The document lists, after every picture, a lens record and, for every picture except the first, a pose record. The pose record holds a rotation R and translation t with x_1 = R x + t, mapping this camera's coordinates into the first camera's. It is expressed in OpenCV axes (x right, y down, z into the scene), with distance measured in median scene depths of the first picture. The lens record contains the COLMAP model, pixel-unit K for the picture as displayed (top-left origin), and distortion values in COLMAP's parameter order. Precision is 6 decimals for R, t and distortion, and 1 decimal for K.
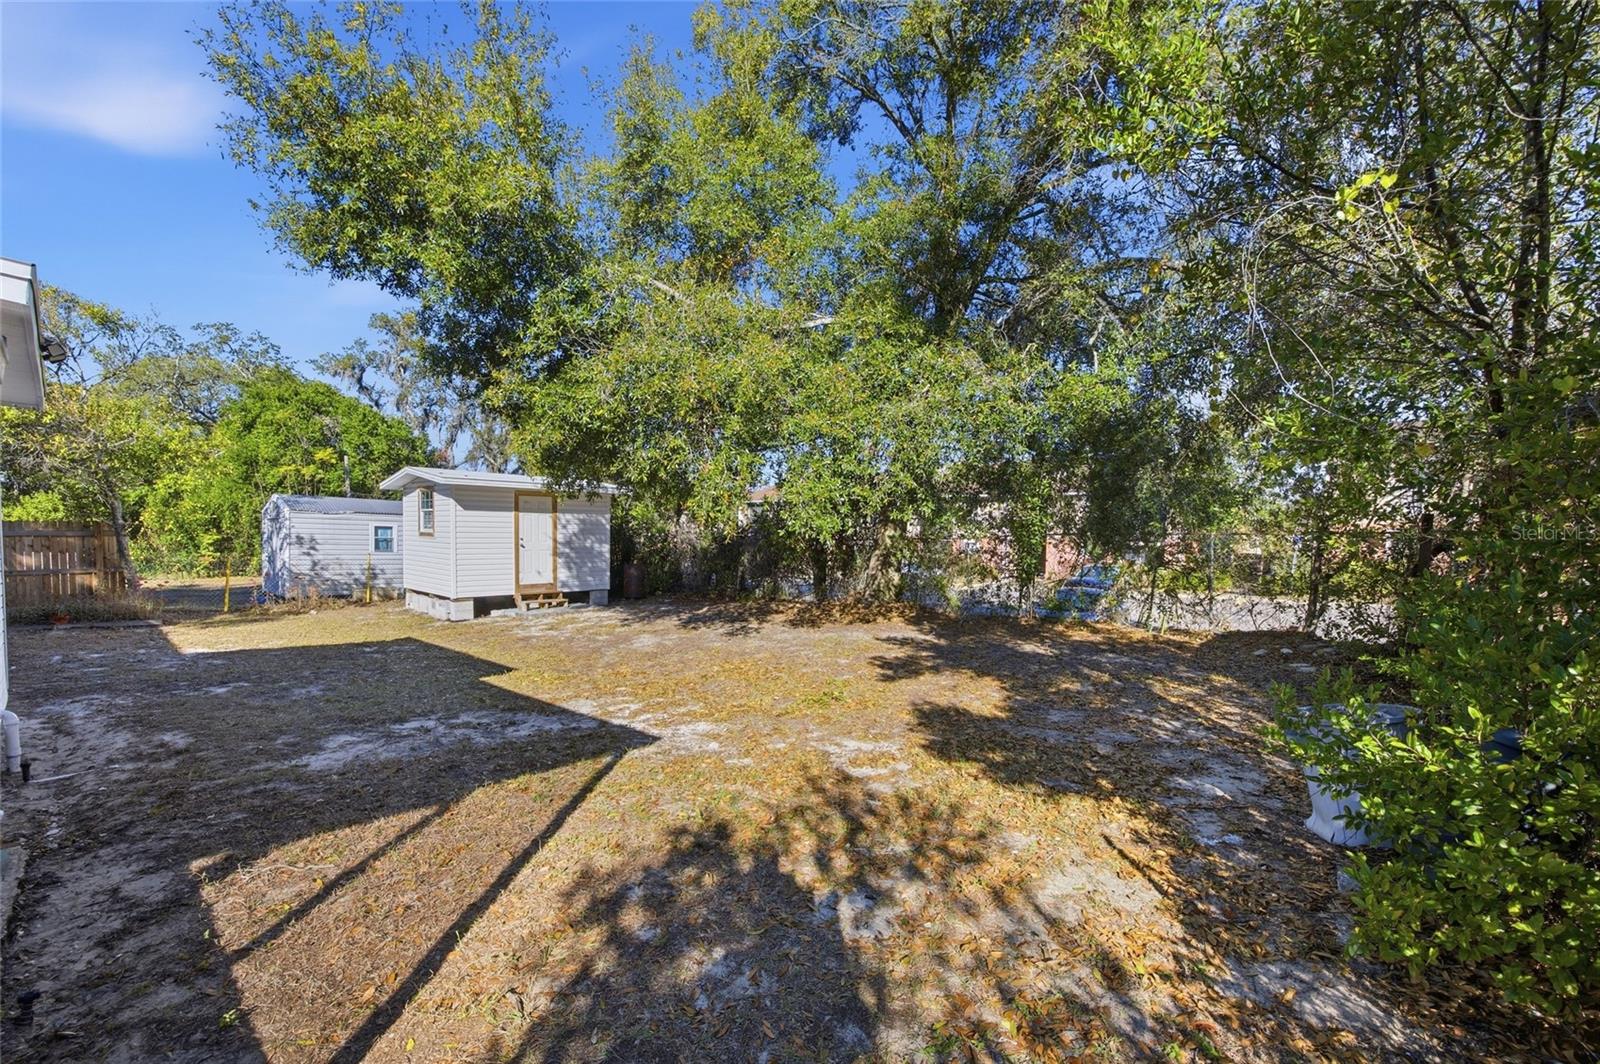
lens RADIAL K [[624.4, 0, 811.7], [0, 624.4, 532.3], [0, 0, 1]] dist [-0.008663, 0.001861]
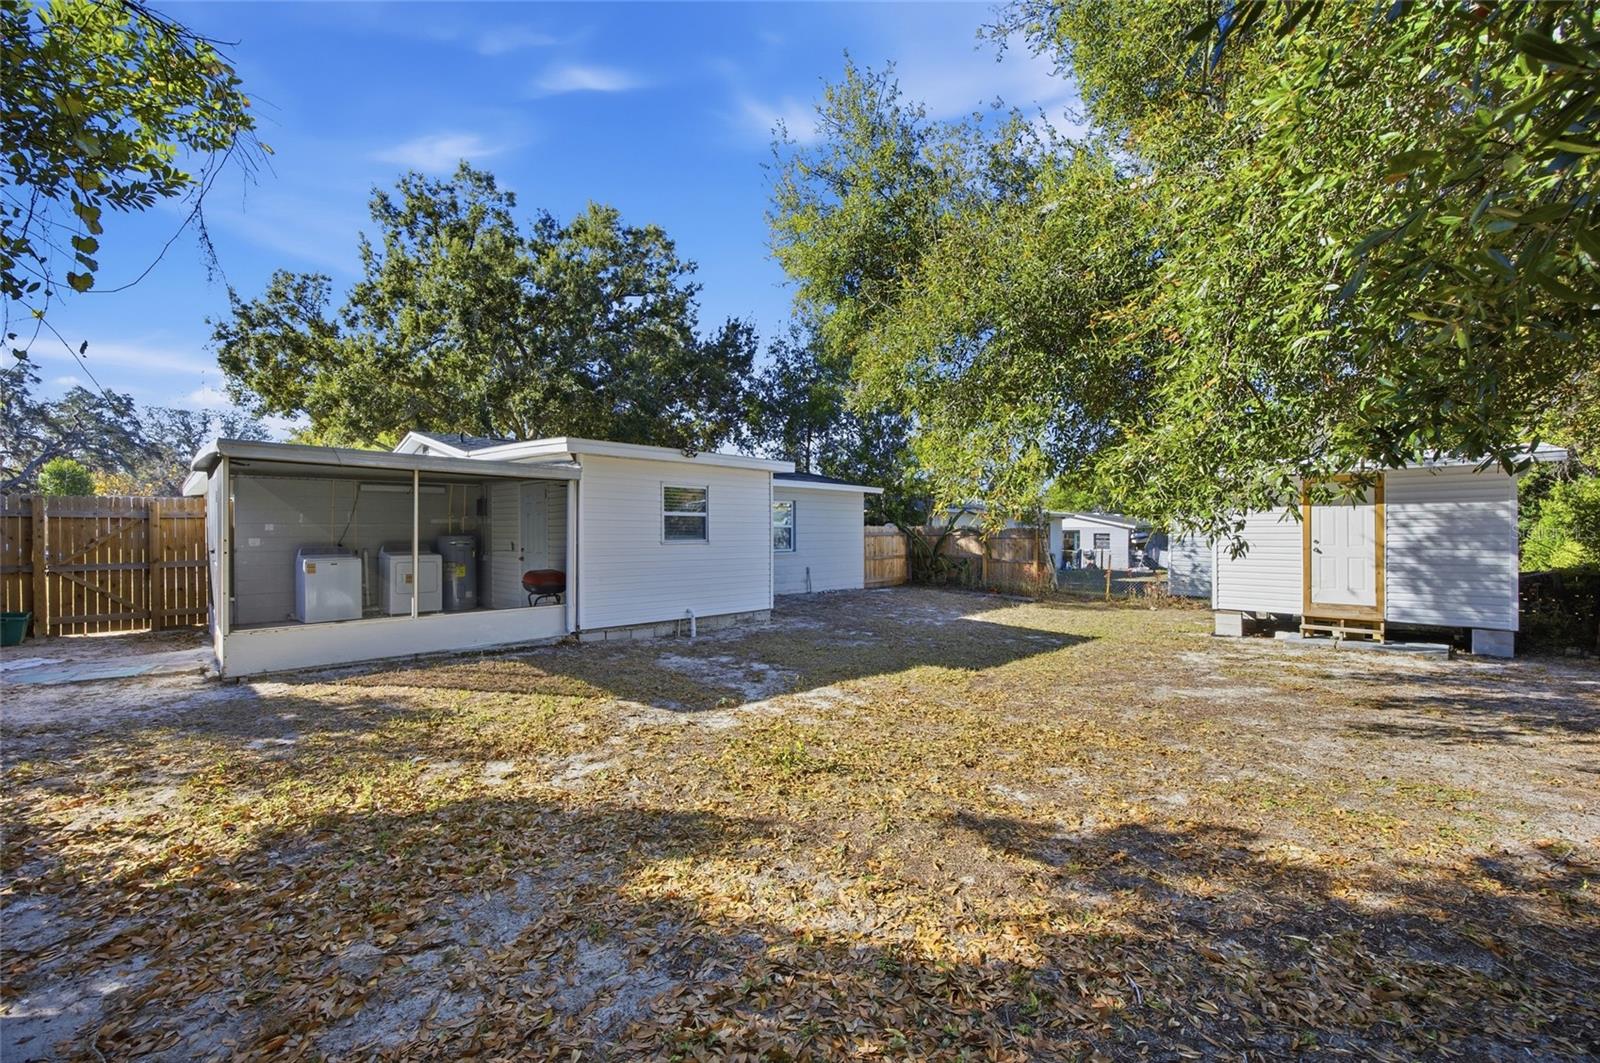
lens RADIAL K [[624.4, 0, 806.6], [0, 624.4, 524.3], [0, 0, 1]] dist [-0.008663, 0.001861]
pose [[-0.018315, -0.023685, -0.999552, 0.271295], [-0.001392, 0.999719, -0.023663, 0.006936], [0.999831, 0.000958, -0.018343, 0.386077]]
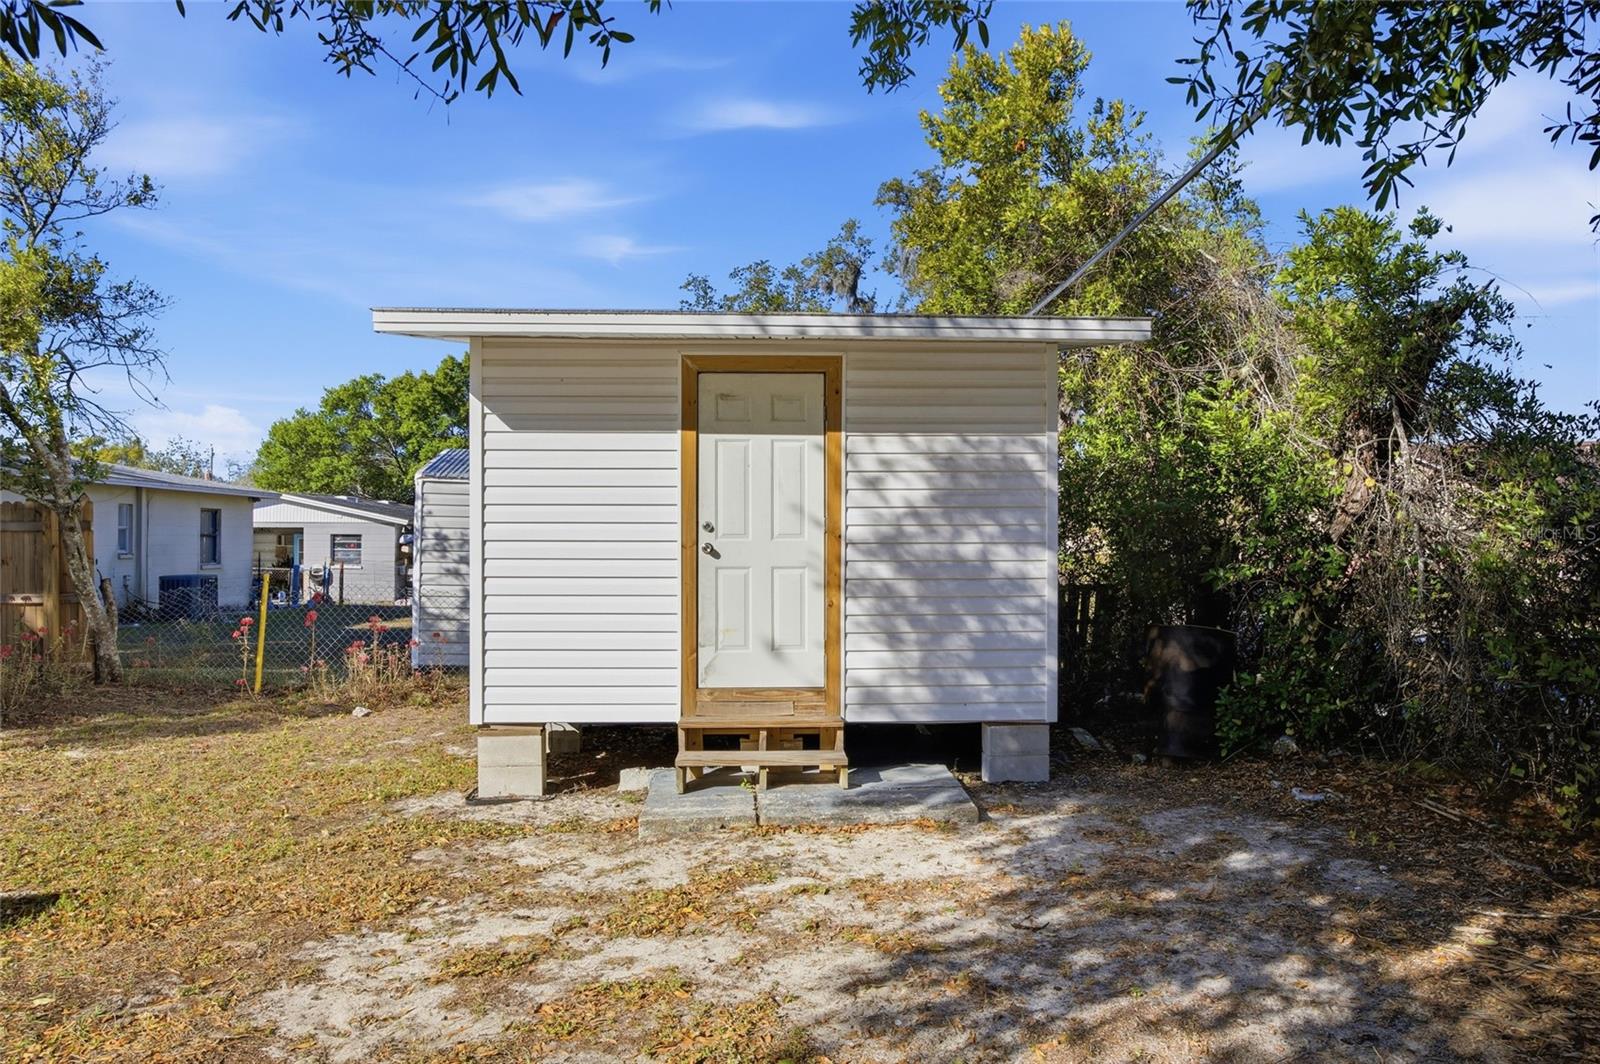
lens RADIAL K [[1076.5, 0, 792.4], [0, 1076.5, 535.7], [0, 0, 1]] dist [0.000747, 0.000573]
pose [[0.708151, -0.012667, -0.705947, -0.090589], [0.007079, 0.999916, -0.010841, 0.018762], [0.706025, 0.002679, 0.708182, 0.648034]]
